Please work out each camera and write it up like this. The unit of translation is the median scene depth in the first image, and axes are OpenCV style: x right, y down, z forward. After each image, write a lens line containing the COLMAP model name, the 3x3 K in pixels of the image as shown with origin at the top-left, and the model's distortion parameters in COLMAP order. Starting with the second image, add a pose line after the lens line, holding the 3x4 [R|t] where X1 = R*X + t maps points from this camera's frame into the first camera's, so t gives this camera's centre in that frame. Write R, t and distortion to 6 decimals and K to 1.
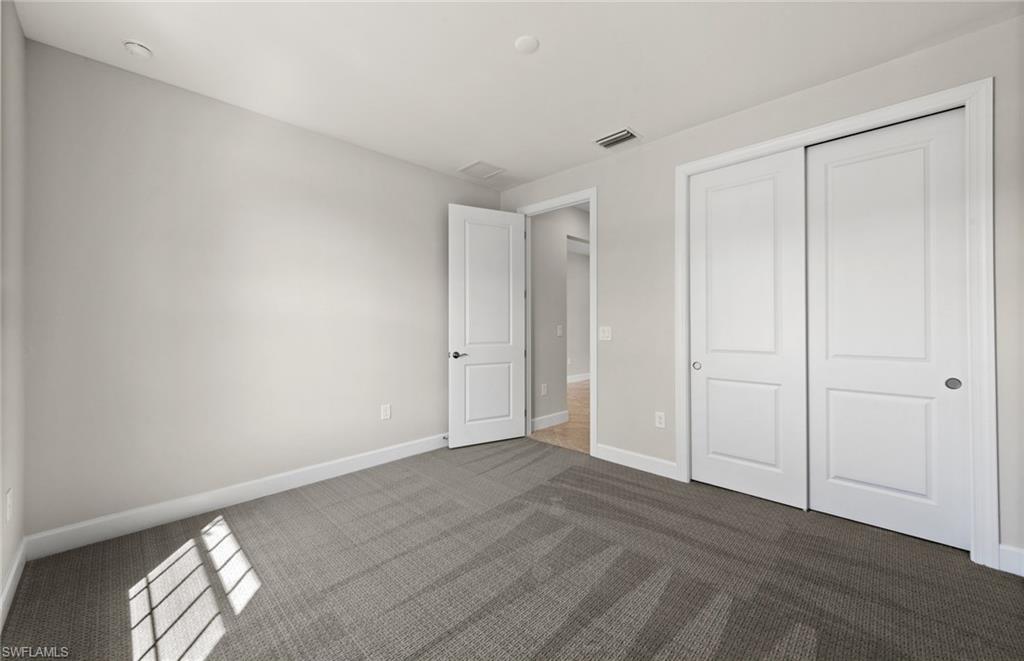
lens RADIAL K [[400.1, 0, 510.4], [0, 400.1, 325.1], [0, 0, 1]] dist [0.008689, -0.003277]
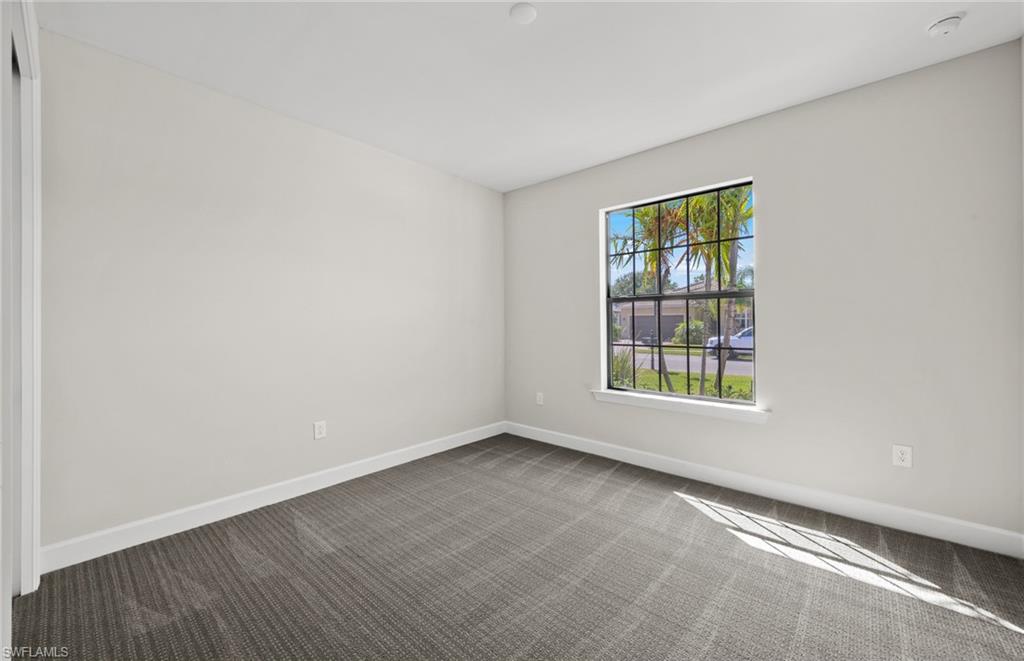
lens RADIAL K [[400.1, 0, 513.9], [0, 400.1, 325.8], [0, 0, 1]] dist [0.008689, -0.003277]
pose [[-0.997883, 0.008651, -0.064455, 0.150299], [0.008377, 0.999955, 0.004527, -0.016524], [0.064491, 0.003977, -0.997910, 2.138709]]
